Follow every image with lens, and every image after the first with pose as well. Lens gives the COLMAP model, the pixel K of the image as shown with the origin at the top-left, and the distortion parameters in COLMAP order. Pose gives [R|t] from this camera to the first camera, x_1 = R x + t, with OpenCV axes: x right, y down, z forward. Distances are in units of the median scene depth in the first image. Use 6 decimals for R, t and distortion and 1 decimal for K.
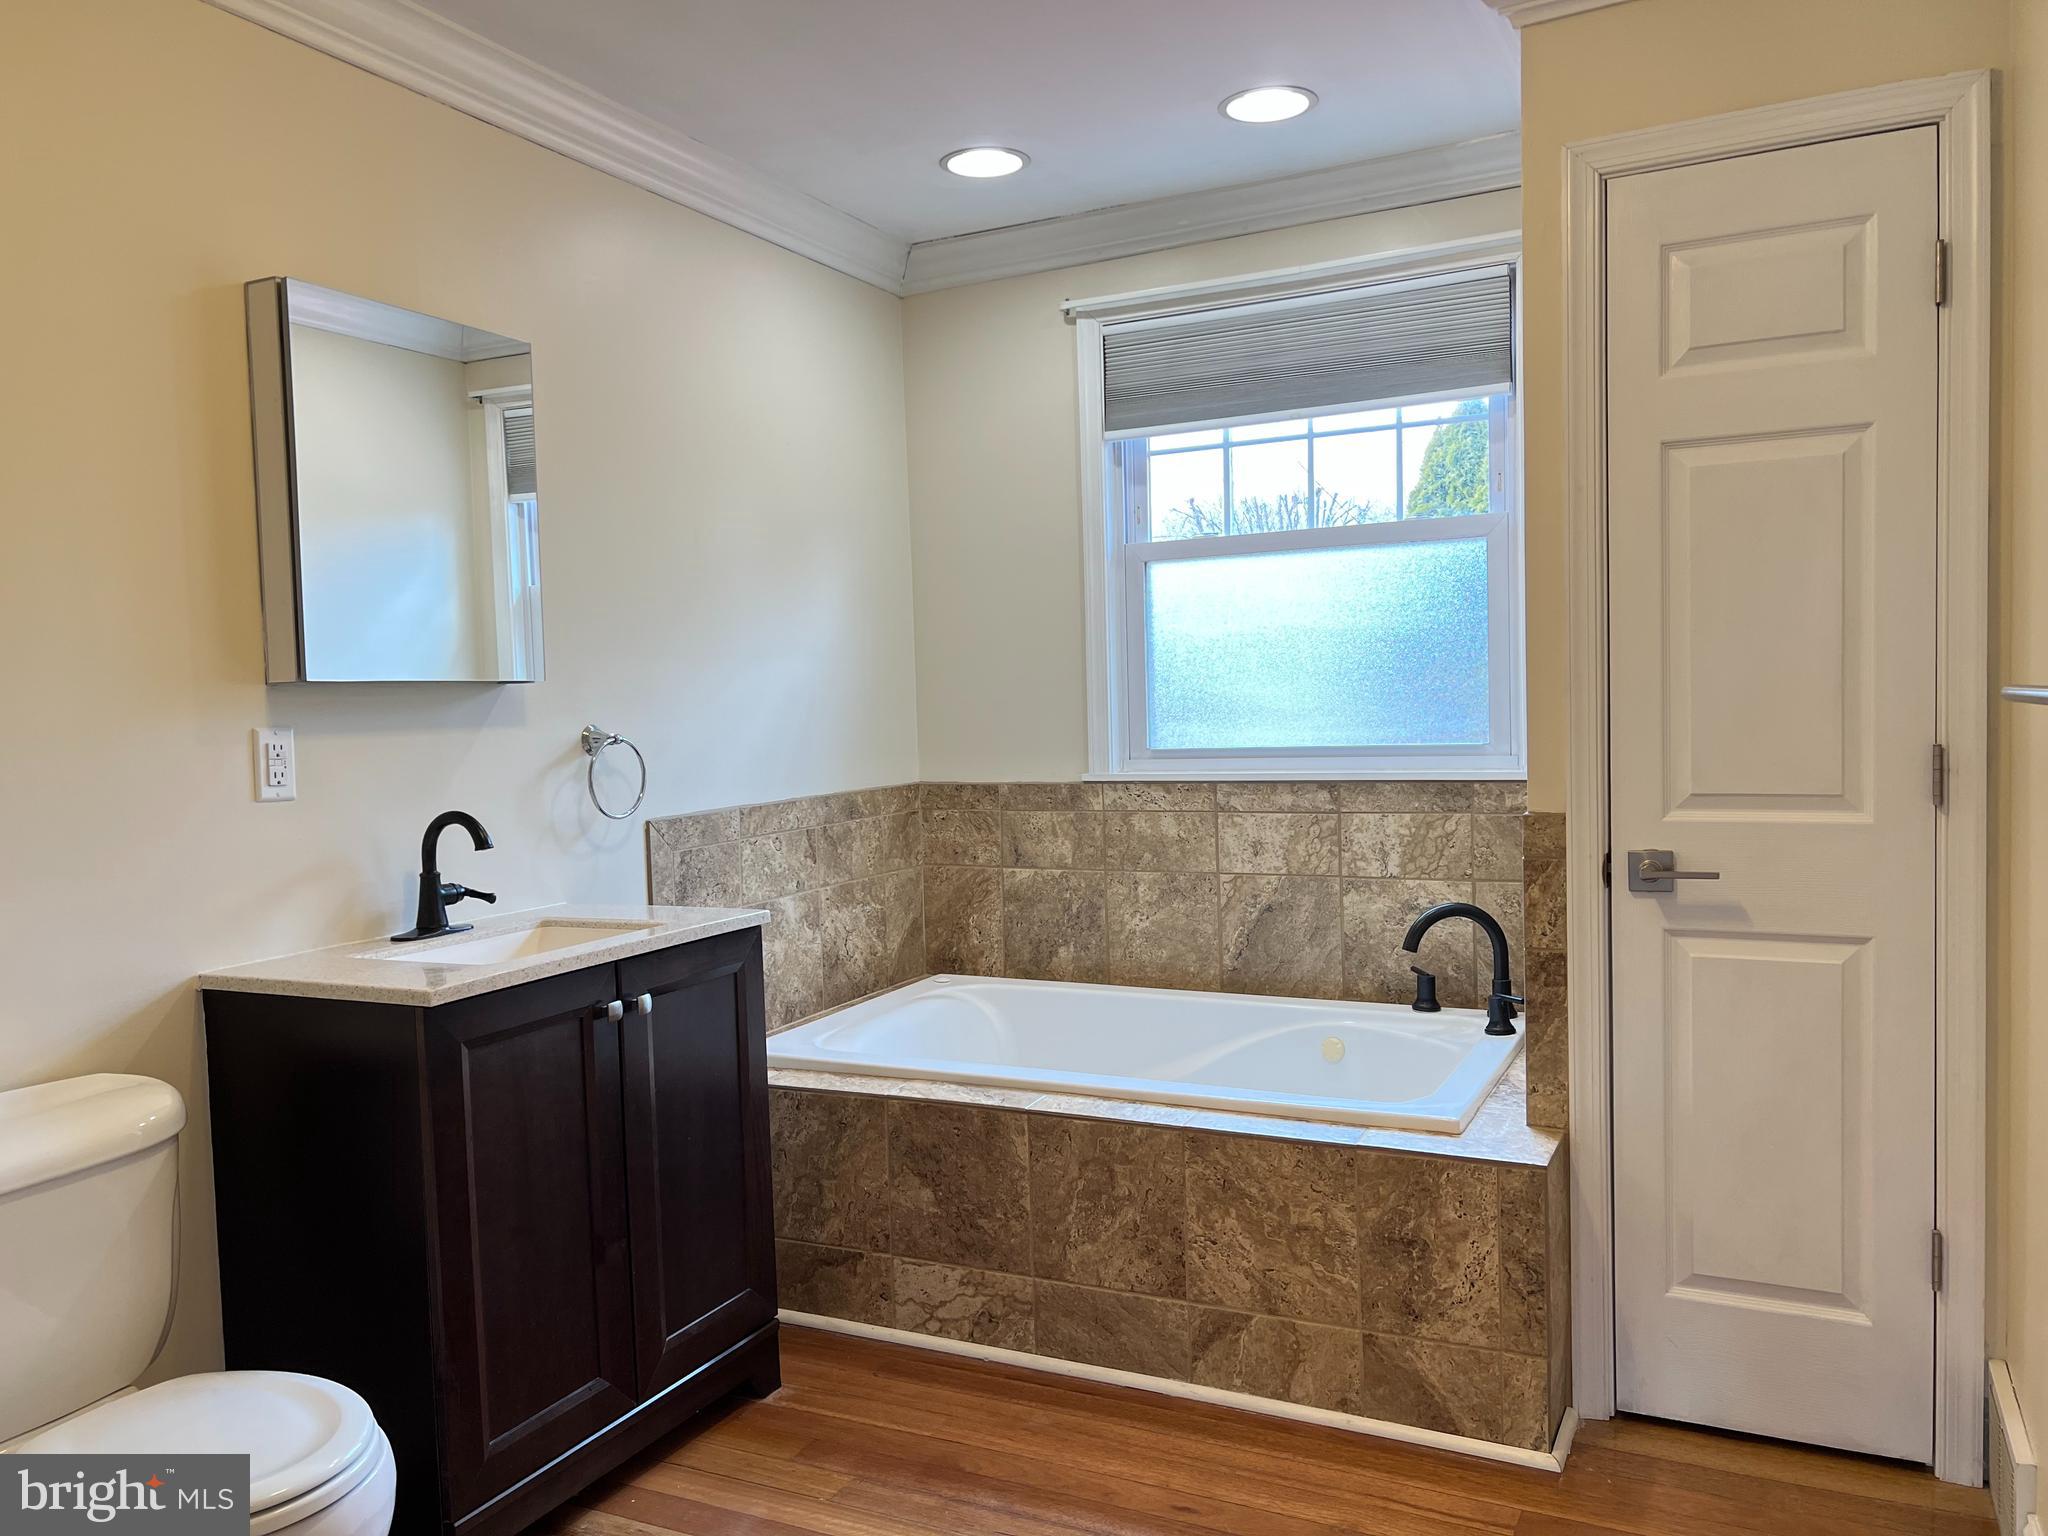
lens RADIAL K [[1524.7, 0, 1023.5], [0, 1524.7, 768.5], [0, 0, 1]] dist [0.007047, 0.002040]
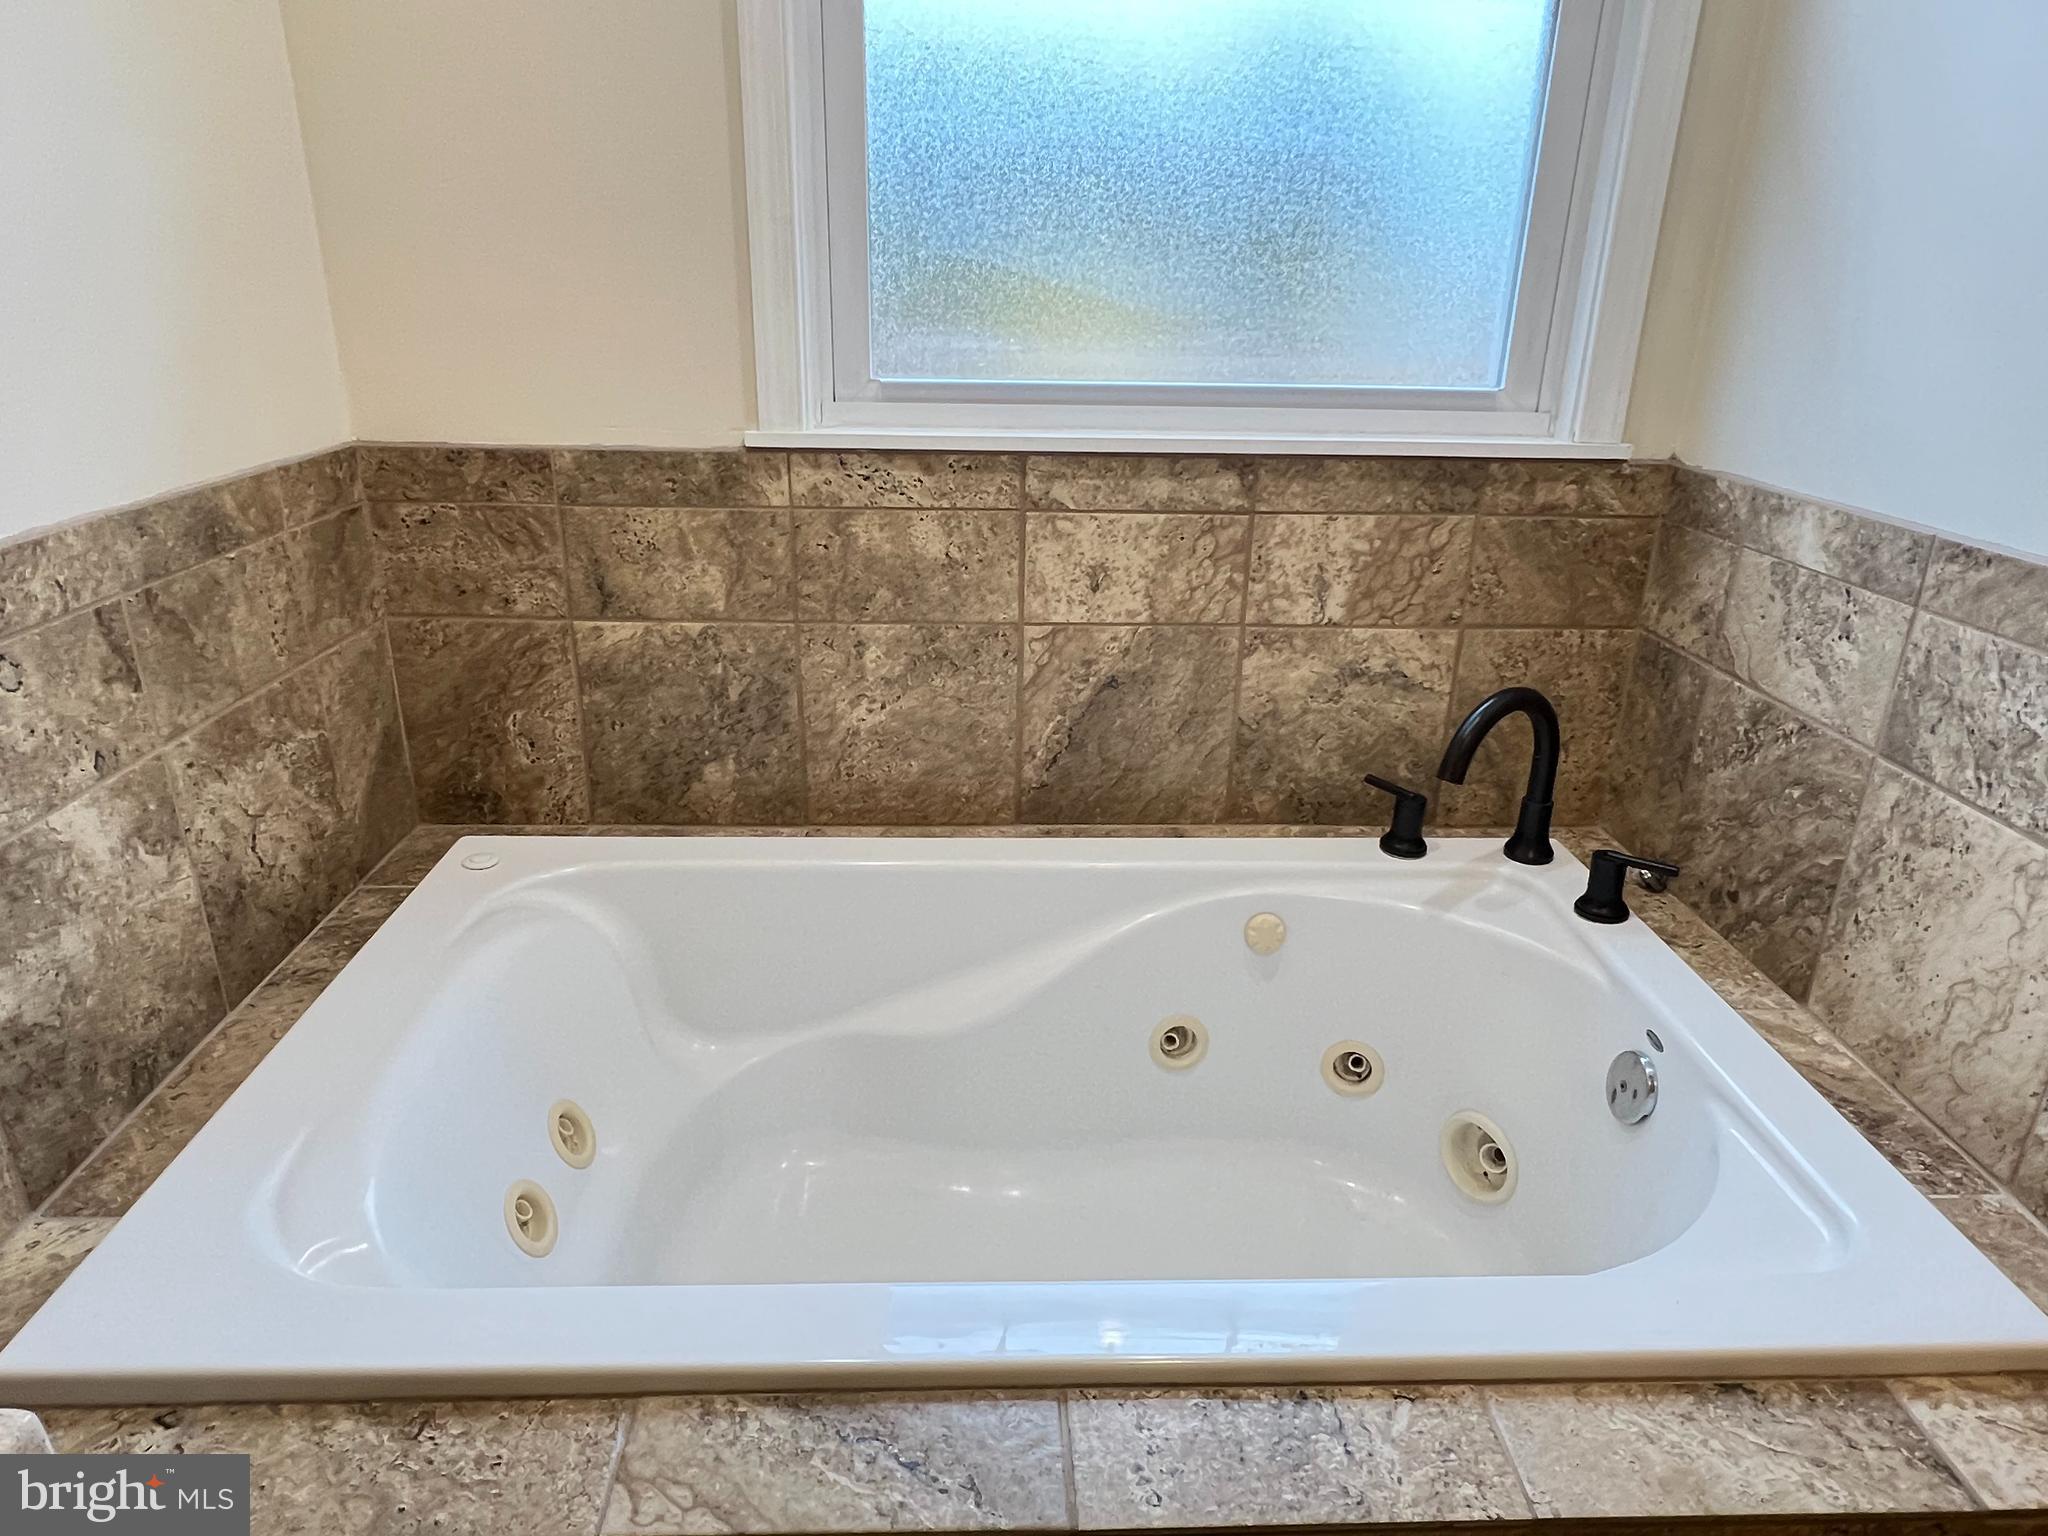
lens RADIAL K [[1257.6, 0, 1015.9], [0, 1257.6, 770.7], [0, 0, 1]] dist [-0.006613, 0.000094]
pose [[0.876991, -0.132740, 0.461807, -0.089103], [-0.023026, 0.948372, 0.316324, -0.023909], [-0.479954, -0.288047, 0.828657, 0.610933]]
